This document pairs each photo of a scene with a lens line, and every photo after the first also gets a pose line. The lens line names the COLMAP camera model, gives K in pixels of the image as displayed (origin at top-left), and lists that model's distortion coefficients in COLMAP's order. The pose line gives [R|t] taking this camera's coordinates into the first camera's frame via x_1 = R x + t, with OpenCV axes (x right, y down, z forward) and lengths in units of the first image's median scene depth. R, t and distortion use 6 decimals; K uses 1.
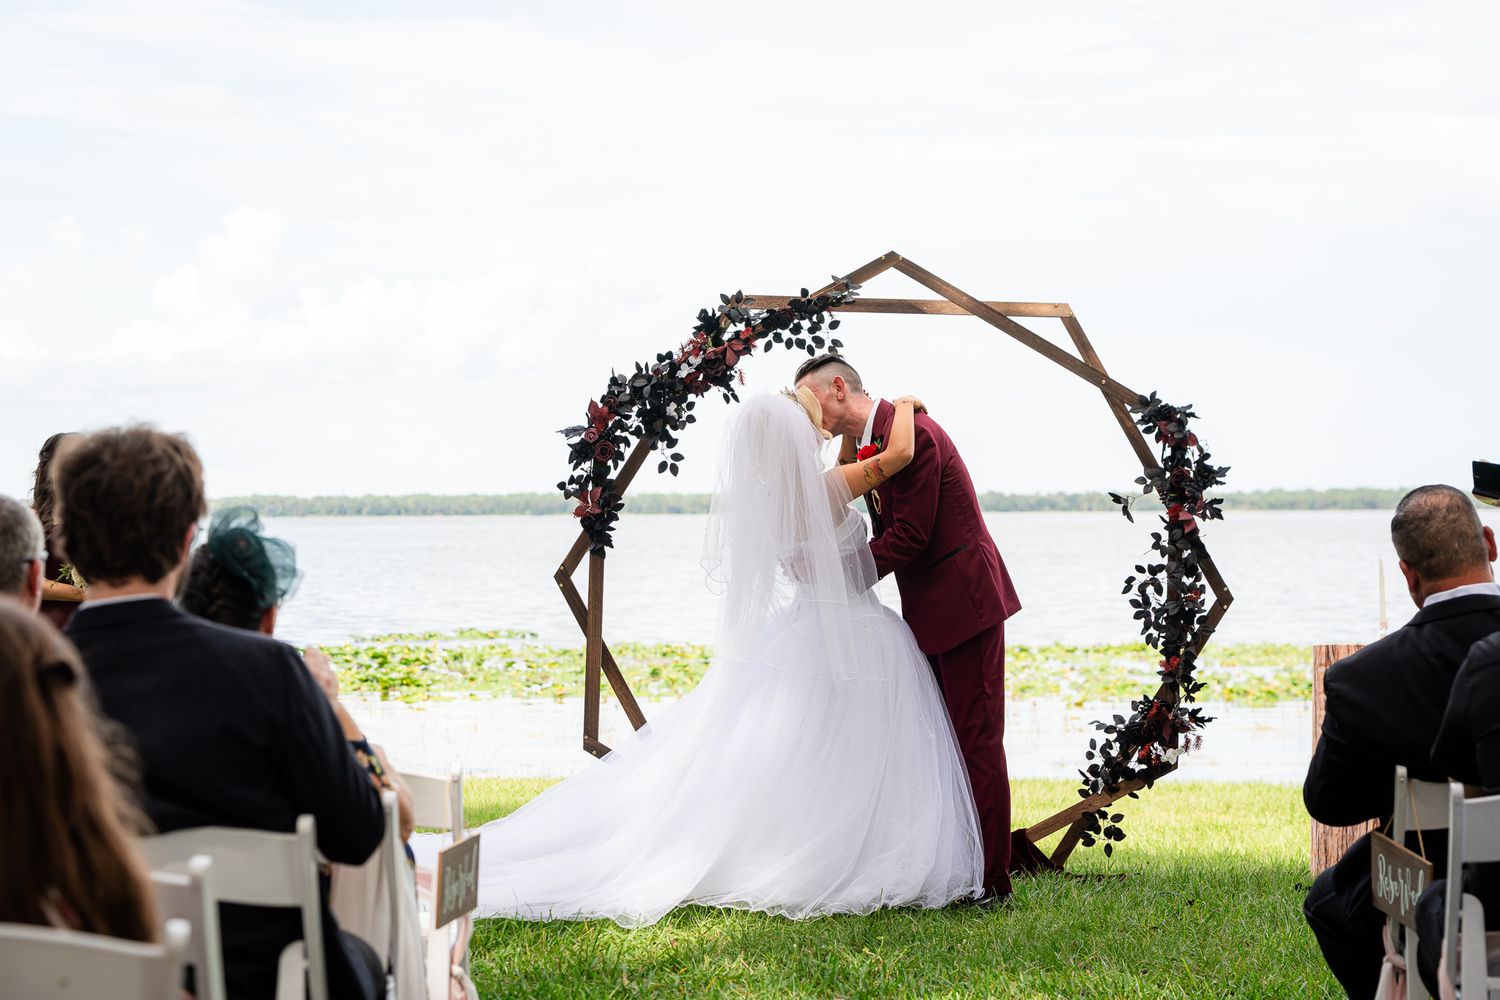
lens RADIAL K [[3654.2, 0, 750.3], [0, 3654.2, 503.4], [0, 0, 1]] dist [0.204615, 0.000000]
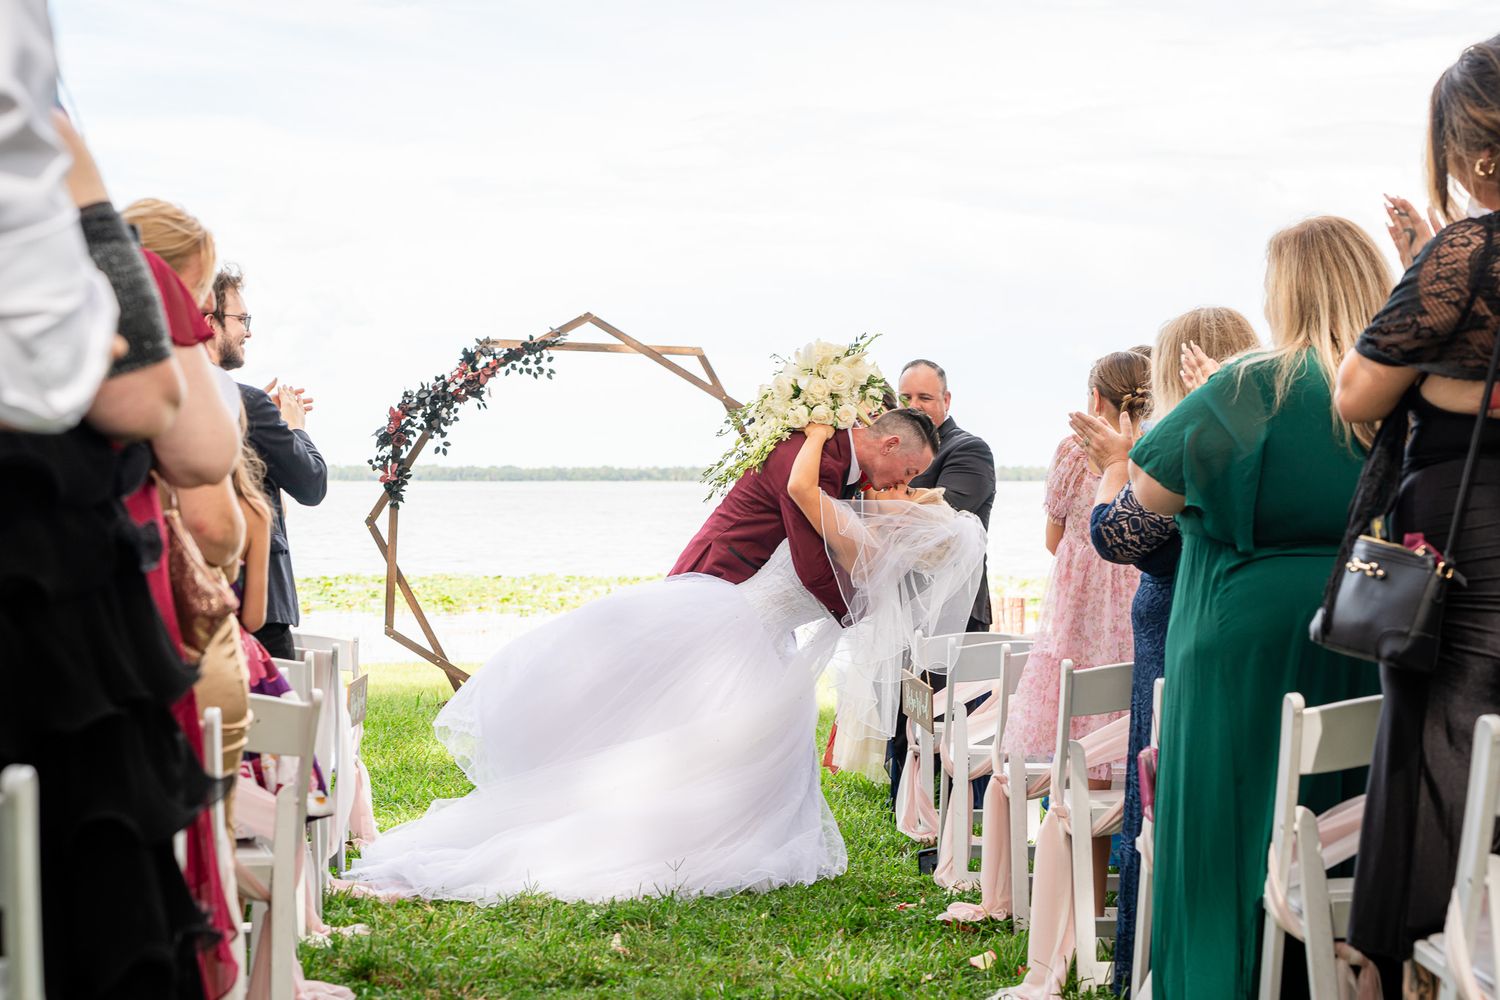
lens RADIAL K [[2653.8, 0, 752.0], [0, 2653.8, 493.6], [0, 0, 1]] dist [-0.003832, 0.000000]
pose [[0.992686, 0.006709, 0.120537, -0.027135], [-0.007574, 0.999949, 0.006719, -0.000272], [-0.120485, -0.007583, 0.992686, -0.120613]]
